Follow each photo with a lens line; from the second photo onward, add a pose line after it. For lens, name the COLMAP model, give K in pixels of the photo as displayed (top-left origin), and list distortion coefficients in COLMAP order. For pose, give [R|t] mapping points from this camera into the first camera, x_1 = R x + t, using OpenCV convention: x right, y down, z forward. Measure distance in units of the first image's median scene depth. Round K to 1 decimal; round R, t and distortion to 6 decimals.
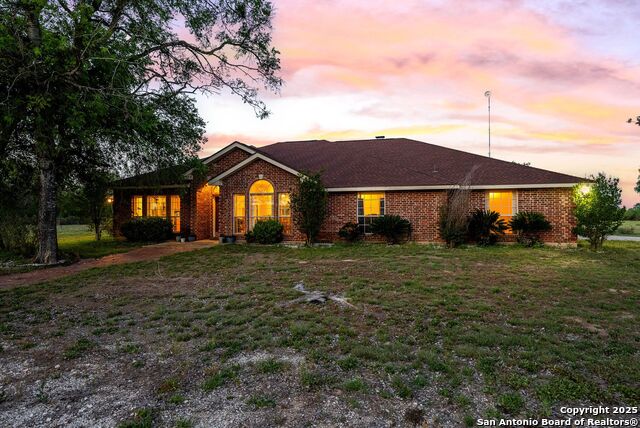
lens RADIAL K [[360.7, 0, 335.0], [0, 360.7, 218.2], [0, 0, 1]] dist [0.002124, 0.000298]
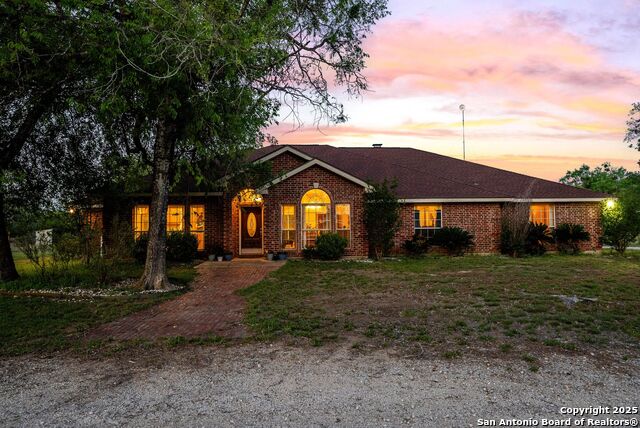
lens RADIAL K [[429.5, 0, 320.0], [0, 429.5, 214.0], [0, 0, 1]] dist [0.002071, 0.000894]
pose [[0.952576, 0.003337, 0.304283, -0.539930], [0.010470, 0.998988, -0.043732, 0.003177], [-0.304121, 0.044844, 0.951577, -0.015093]]
